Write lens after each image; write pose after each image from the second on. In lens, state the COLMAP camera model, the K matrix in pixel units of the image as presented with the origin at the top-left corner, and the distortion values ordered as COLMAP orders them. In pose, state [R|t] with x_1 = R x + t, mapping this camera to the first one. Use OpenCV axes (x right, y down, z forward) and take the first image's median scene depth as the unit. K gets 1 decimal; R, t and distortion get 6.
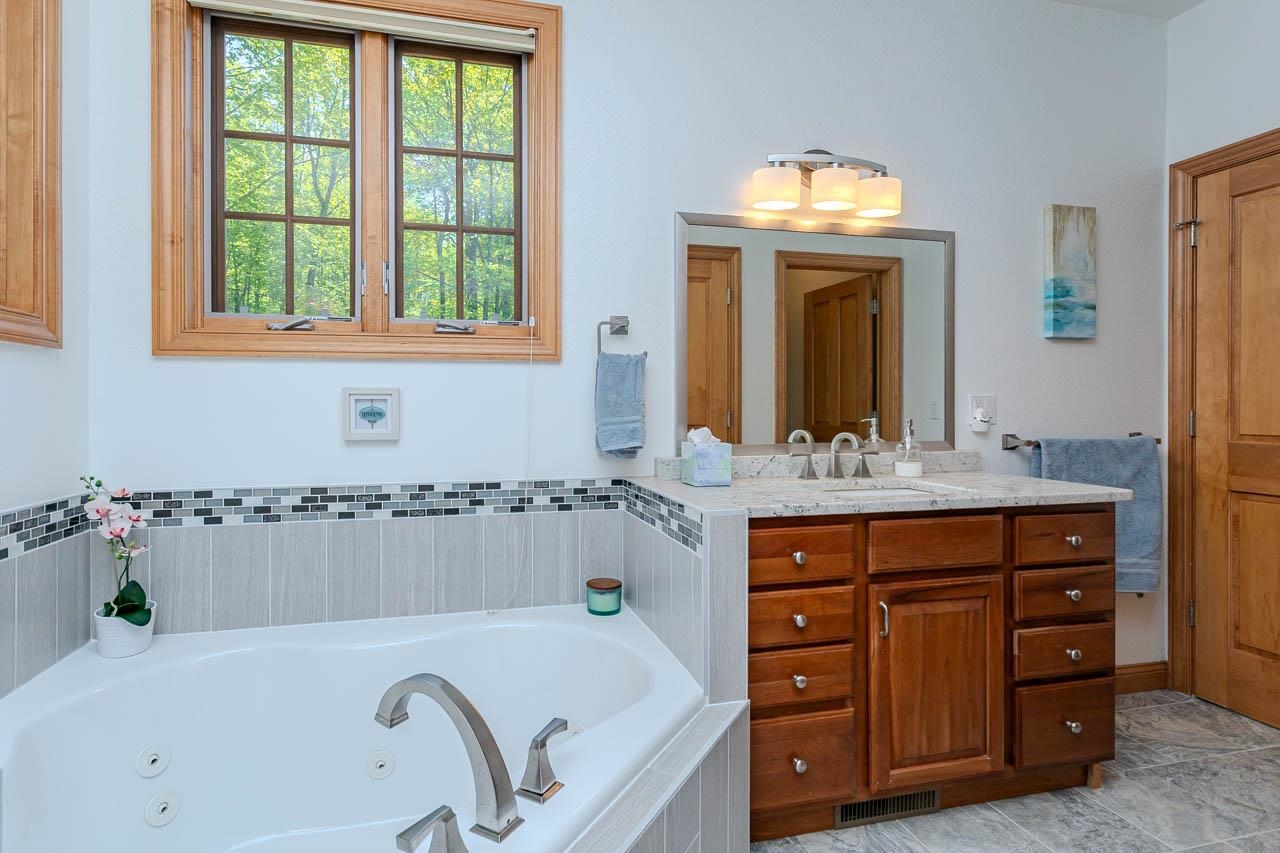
lens RADIAL K [[613.4, 0, 586.1], [0, 613.4, 410.0], [0, 0, 1]] dist [-0.002408, 0.001130]
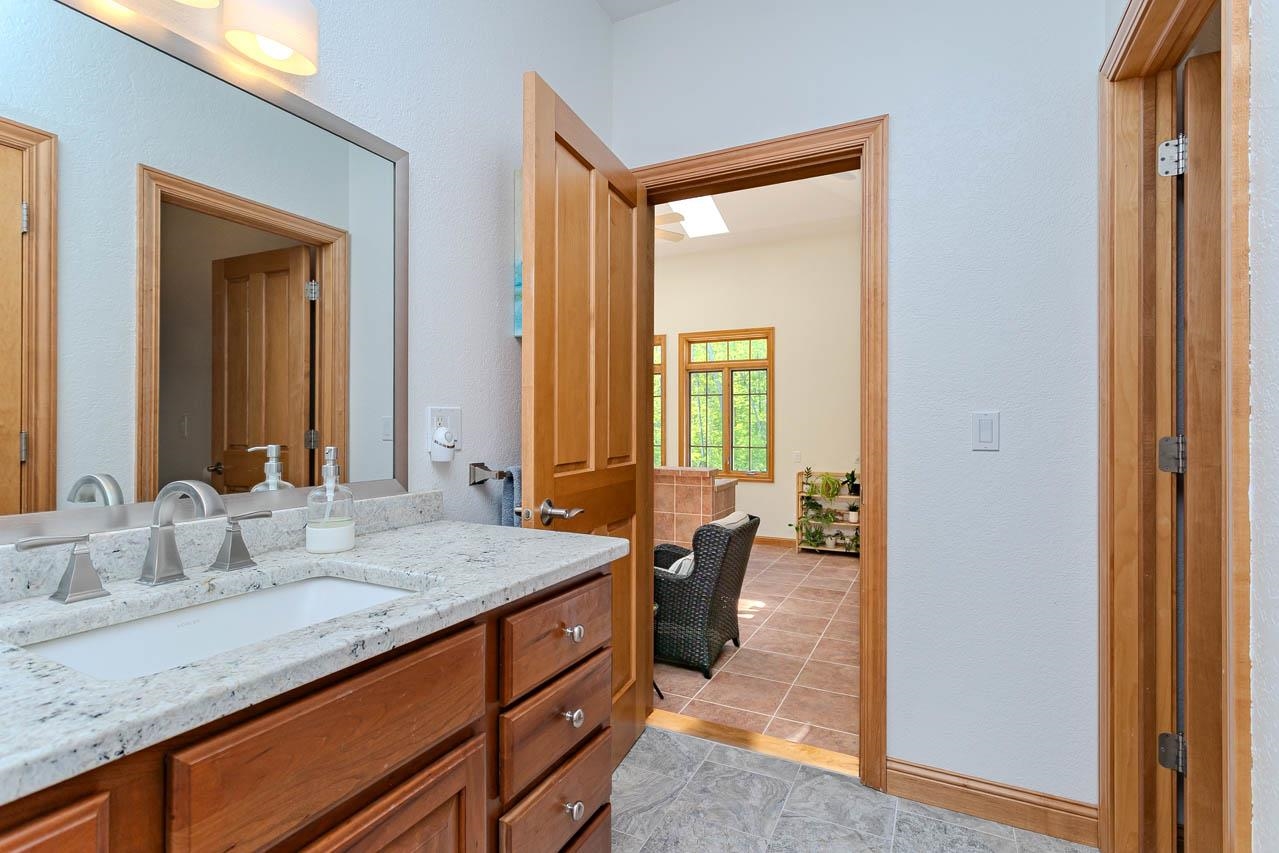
lens RADIAL K [[613.0, 0, 631.9], [0, 613.0, 428.2], [0, 0, 1]] dist [-0.002408, 0.001130]
pose [[0.633606, 0.001560, 0.773655, 0.250495], [-0.000653, 0.999999, -0.001482, -0.000785], [-0.773656, 0.000434, 0.633606, 0.406847]]
